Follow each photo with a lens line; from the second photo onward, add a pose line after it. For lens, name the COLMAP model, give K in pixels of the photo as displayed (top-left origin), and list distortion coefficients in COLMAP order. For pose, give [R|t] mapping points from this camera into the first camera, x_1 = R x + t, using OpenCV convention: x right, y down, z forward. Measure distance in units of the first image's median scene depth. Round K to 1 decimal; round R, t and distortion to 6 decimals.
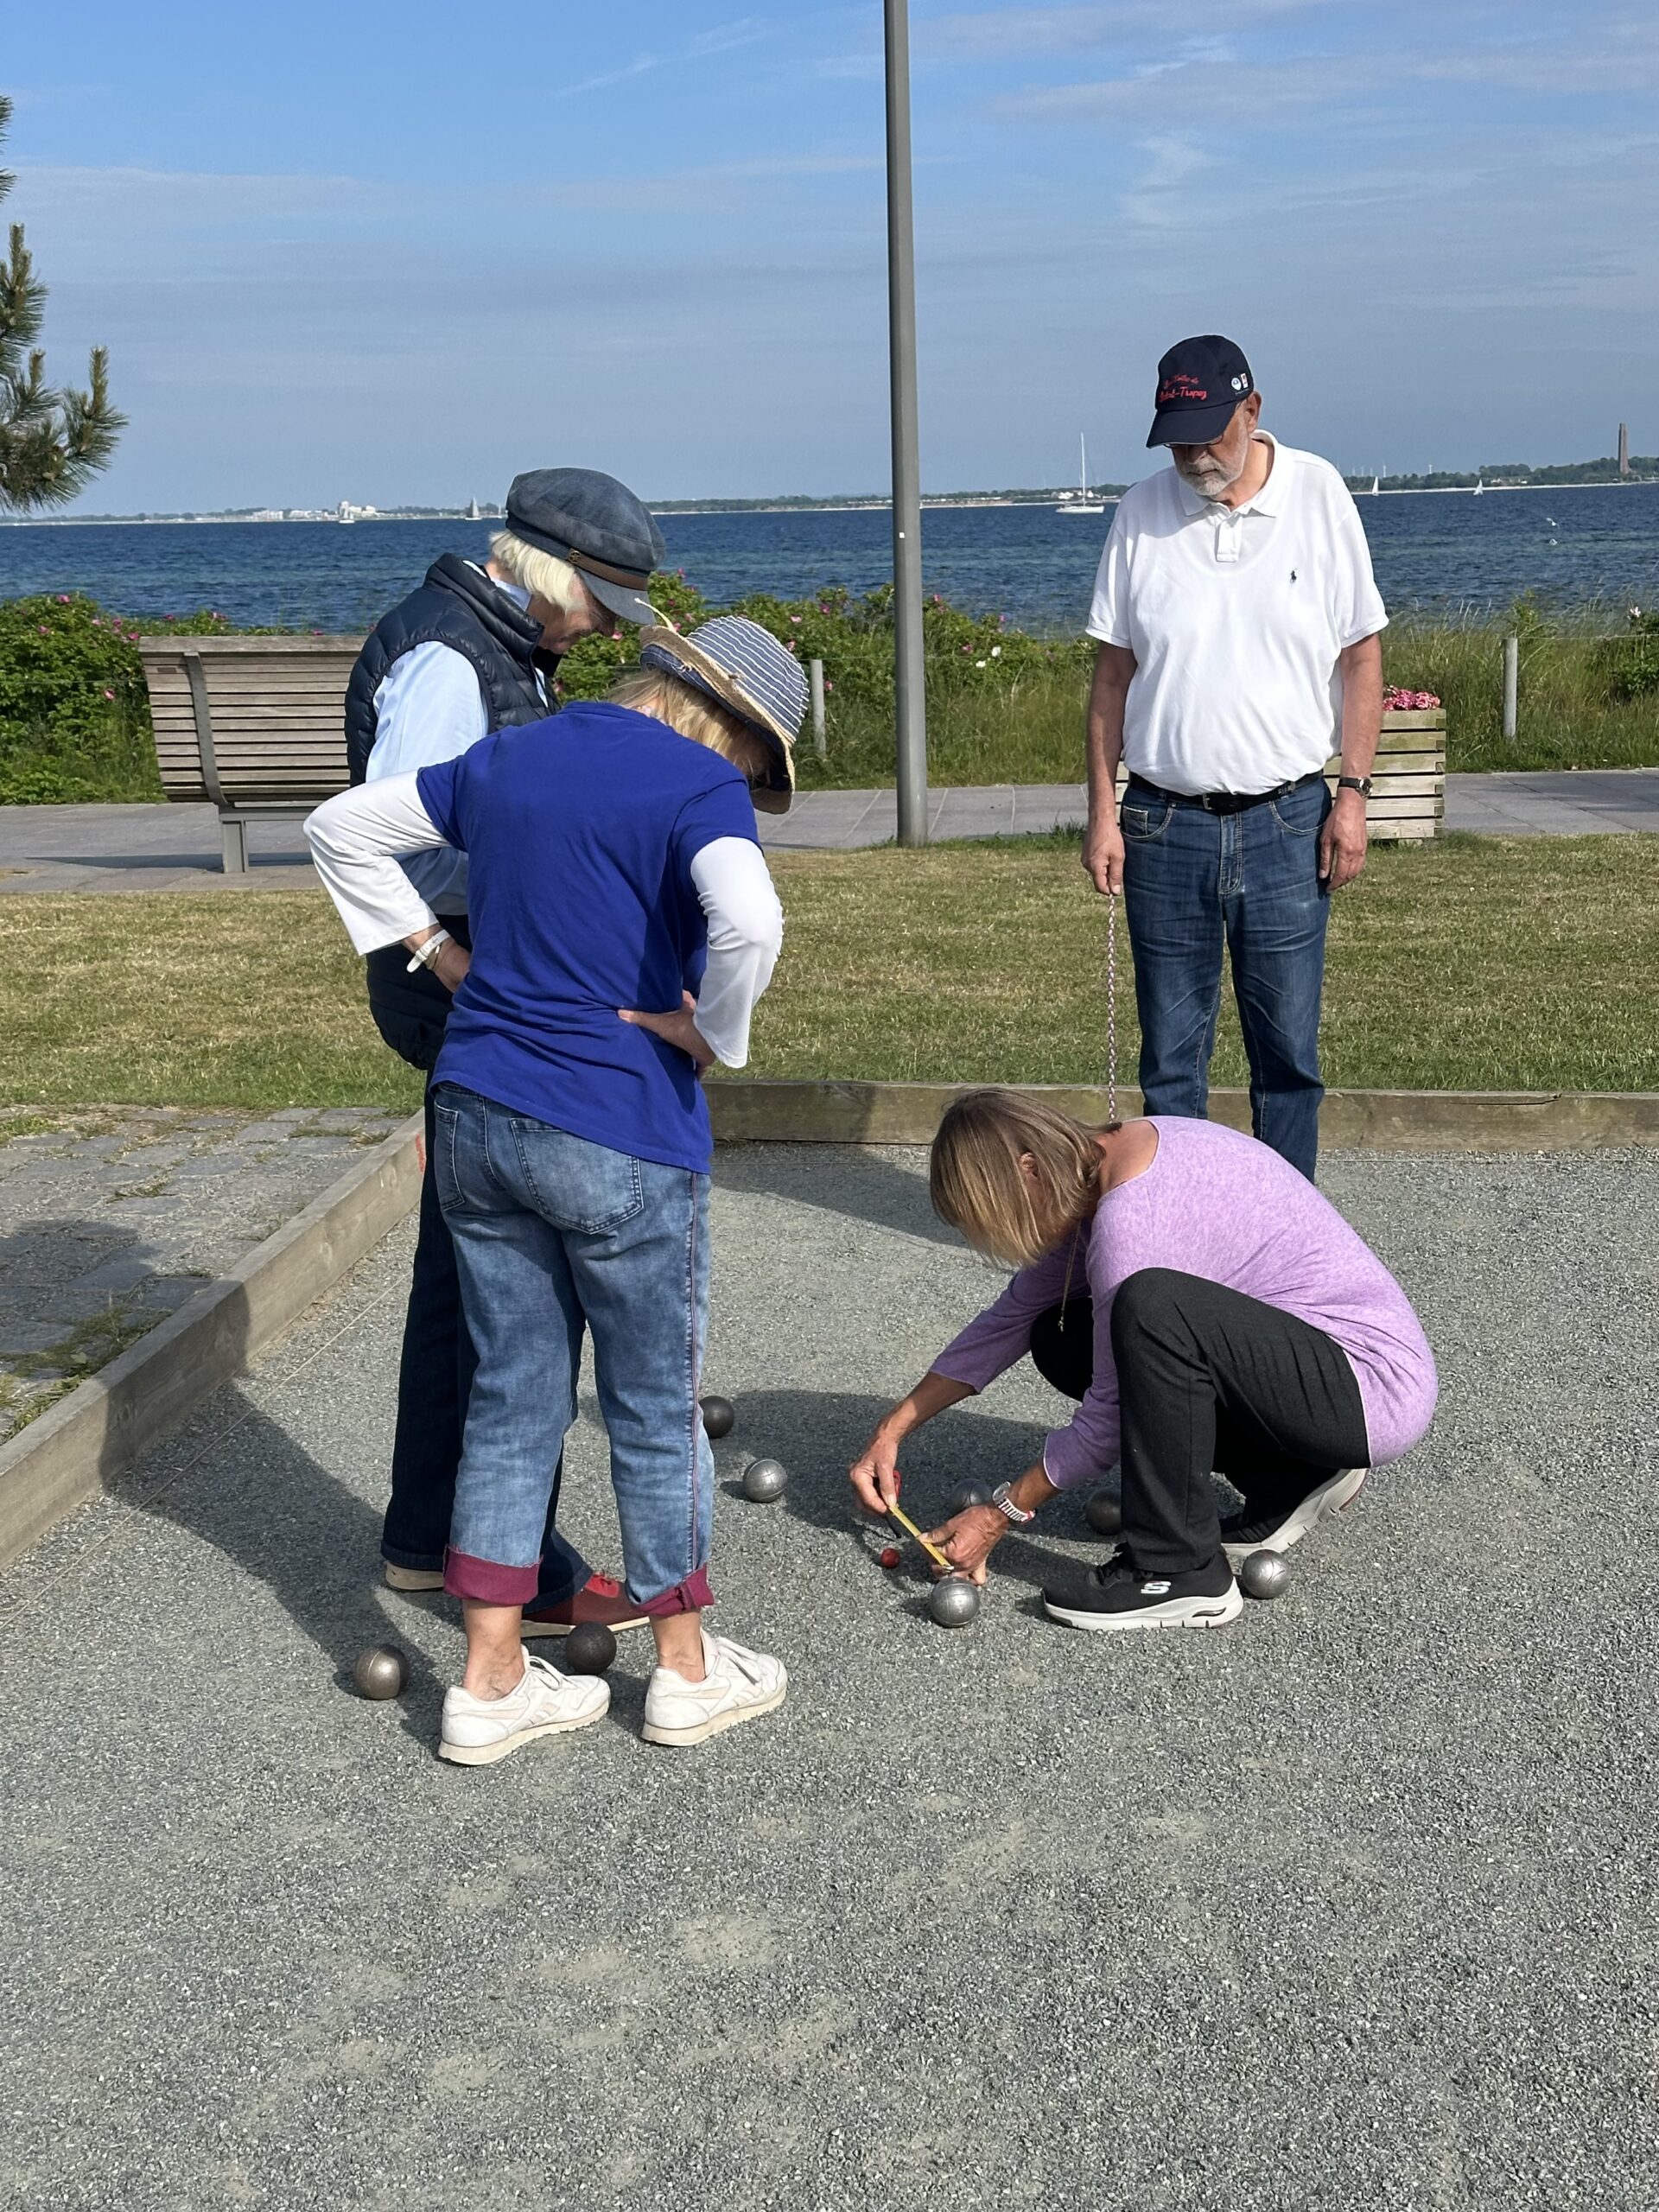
lens RADIAL K [[3137.1, 0, 829.5], [0, 3137.1, 1106.0], [0, 0, 1]] dist [0.136226, -0.038538]
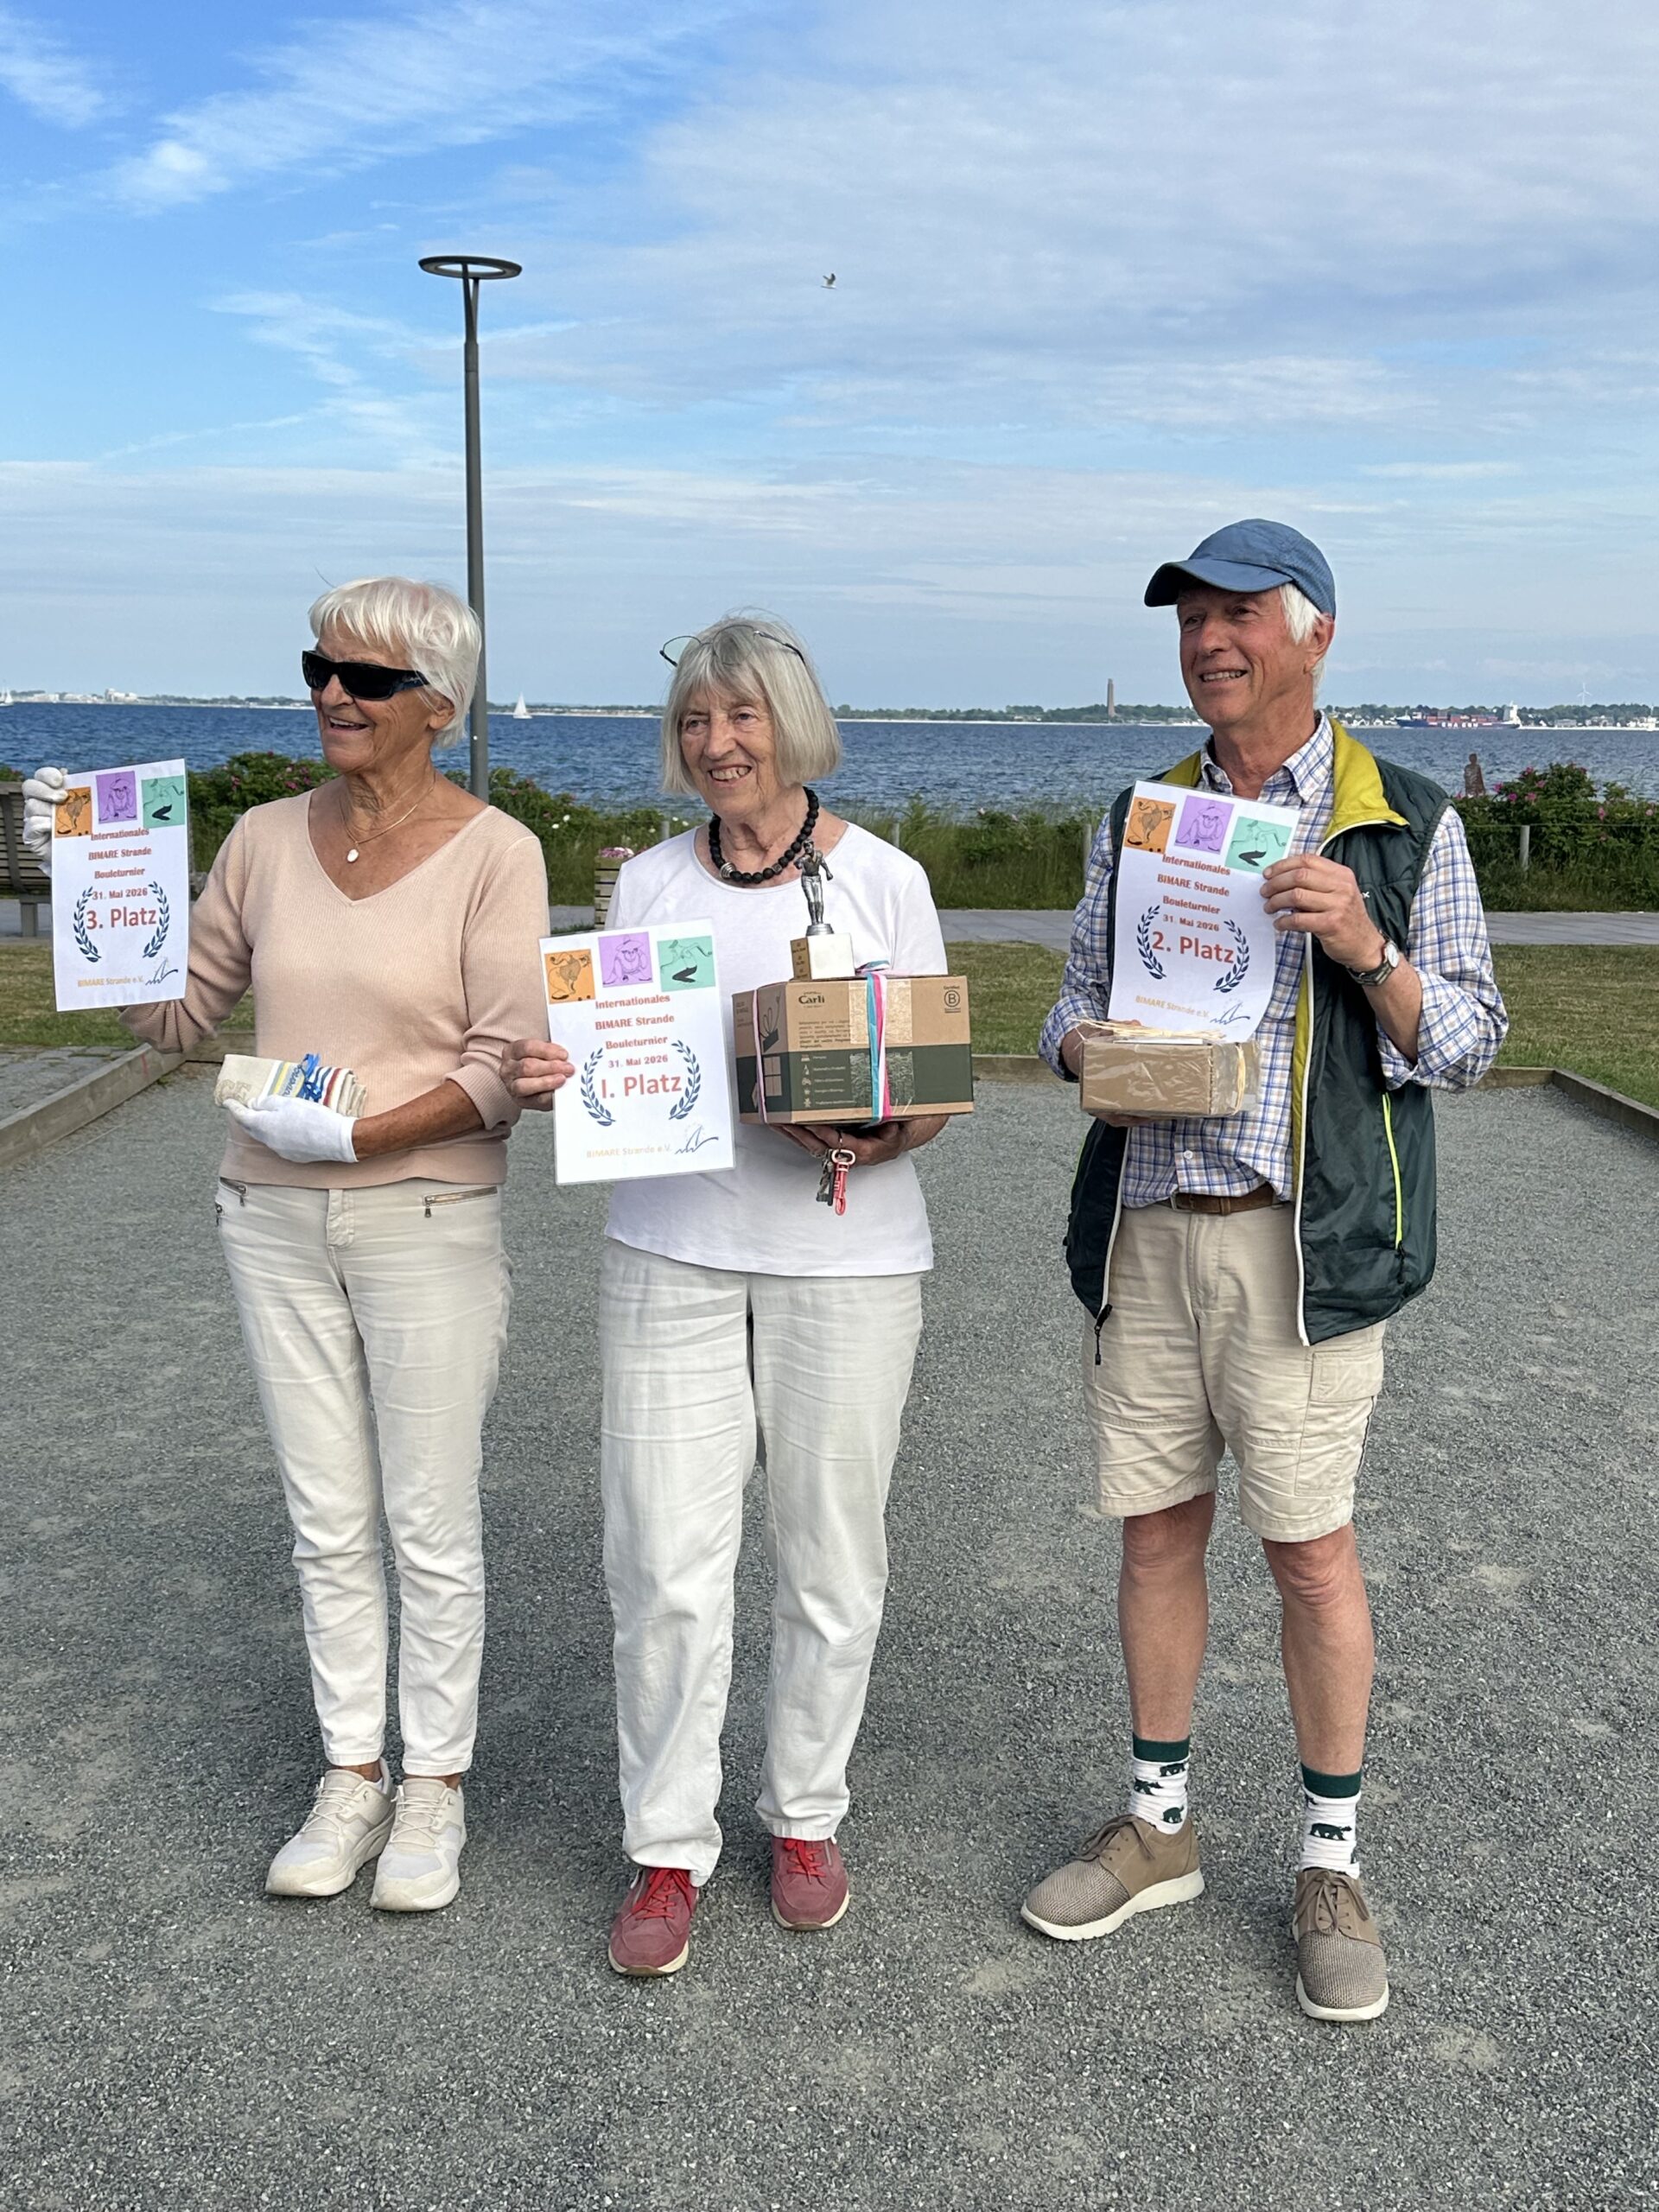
lens RADIAL K [[2512.2, 0, 829.5], [0, 2512.2, 1106.0], [0, 0, 1]] dist [0.127302, -0.003014]
pose [[0.991649, 0.023131, 0.126874, 0.060389], [-0.018640, 0.999161, -0.036466, 0.067243], [-0.127611, 0.033797, 0.991248, -0.393706]]
